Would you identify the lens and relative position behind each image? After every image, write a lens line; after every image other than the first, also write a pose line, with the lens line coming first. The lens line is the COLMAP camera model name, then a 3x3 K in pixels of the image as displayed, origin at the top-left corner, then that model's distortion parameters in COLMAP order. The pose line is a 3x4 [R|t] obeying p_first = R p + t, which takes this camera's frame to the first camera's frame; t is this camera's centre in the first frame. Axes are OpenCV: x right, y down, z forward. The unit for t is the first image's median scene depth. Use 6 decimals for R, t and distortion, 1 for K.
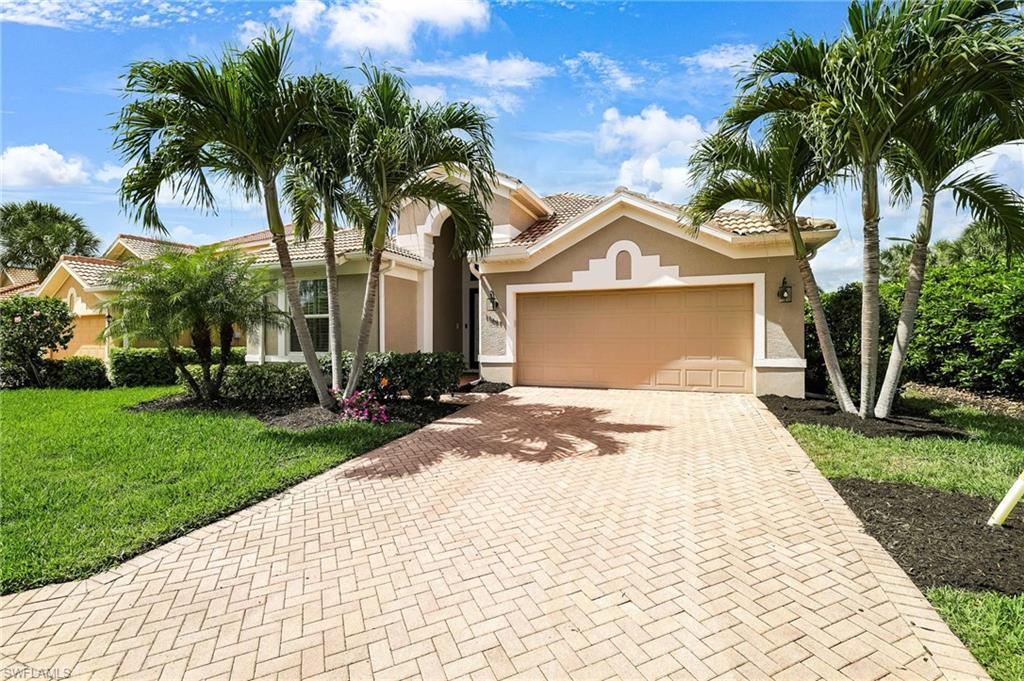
lens RADIAL K [[462.3, 0, 512.4], [0, 462.3, 340.8], [0, 0, 1]] dist [-0.000587, 0.001743]
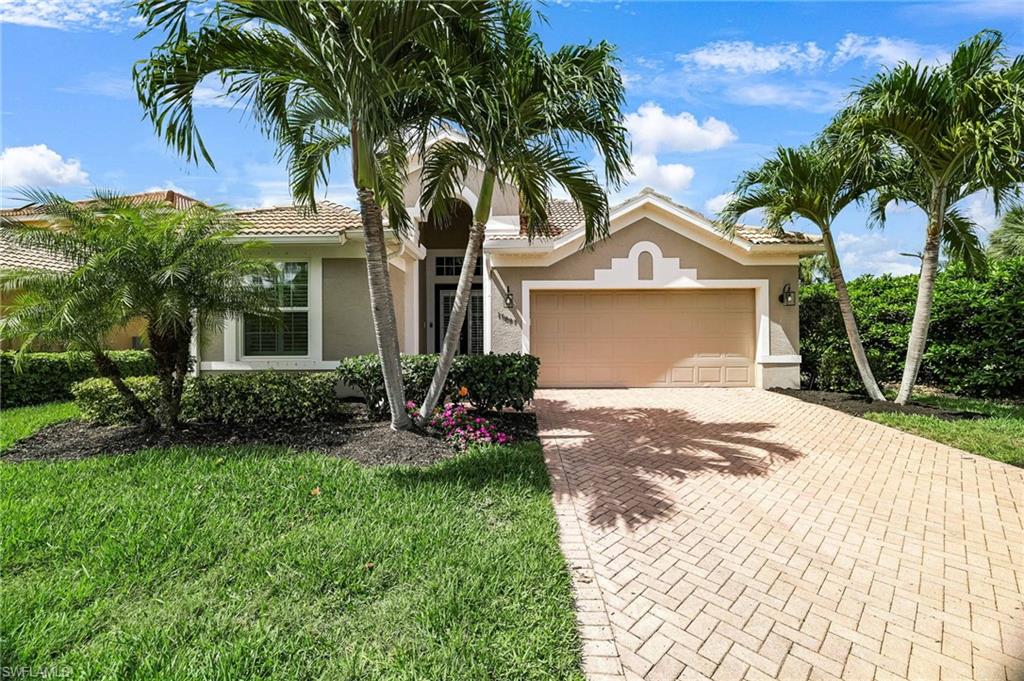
lens RADIAL K [[434.4, 0, 511.9], [0, 434.4, 339.4], [0, 0, 1]] dist [-0.000593, 0.000096]
pose [[0.935802, -0.001907, 0.352520, -0.394435], [0.004159, 0.999975, -0.005633, 0.002857], [-0.352501, 0.006738, 0.935787, 0.223386]]
